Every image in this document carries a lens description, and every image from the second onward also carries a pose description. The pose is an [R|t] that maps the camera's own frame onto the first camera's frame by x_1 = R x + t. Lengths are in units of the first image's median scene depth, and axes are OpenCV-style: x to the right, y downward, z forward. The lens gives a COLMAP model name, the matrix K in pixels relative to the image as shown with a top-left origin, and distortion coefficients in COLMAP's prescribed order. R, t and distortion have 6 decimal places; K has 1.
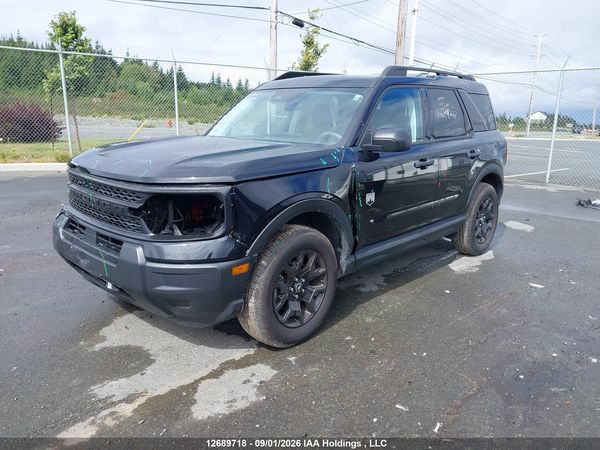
lens RADIAL K [[478.3, 0, 303.8], [0, 478.3, 225.2], [0, 0, 1]] dist [0.006505, -0.001041]
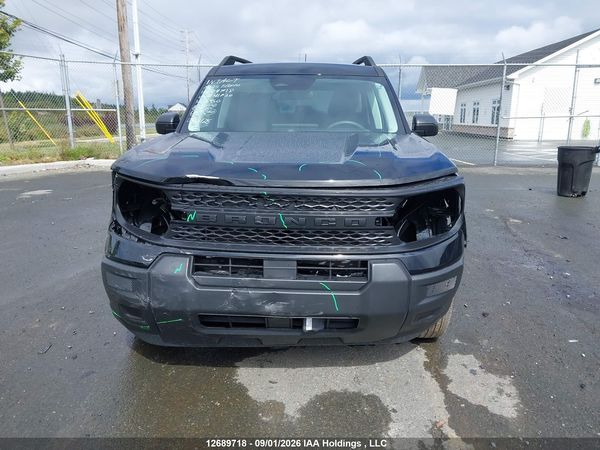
lens RADIAL K [[478.3, 0, 301.9], [0, 478.3, 224.1], [0, 0, 1]] dist [0.006505, -0.001041]
pose [[0.749927, -0.167986, 0.639836, -0.941756], [0.159367, 0.984611, 0.071717, -0.100252], [-0.642037, 0.048186, 0.765158, 0.442019]]
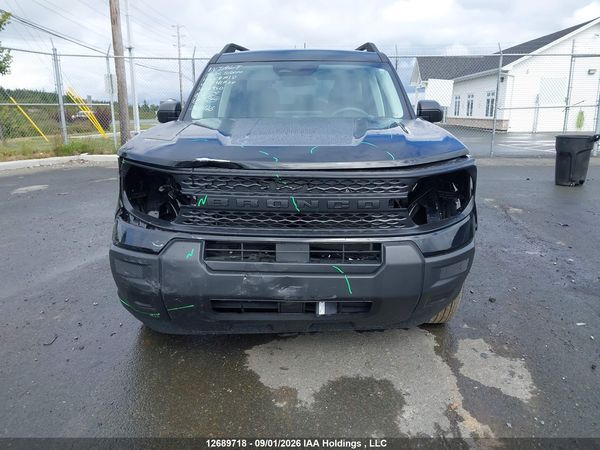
lens RADIAL K [[478.3, 0, 301.6], [0, 478.3, 227.0], [0, 0, 1]] dist [0.006505, -0.001041]
pose [[0.738304, -0.185561, 0.648439, -0.964204], [0.170754, 0.981513, 0.086457, -0.082879], [-0.652495, 0.046892, 0.756341, 0.470945]]
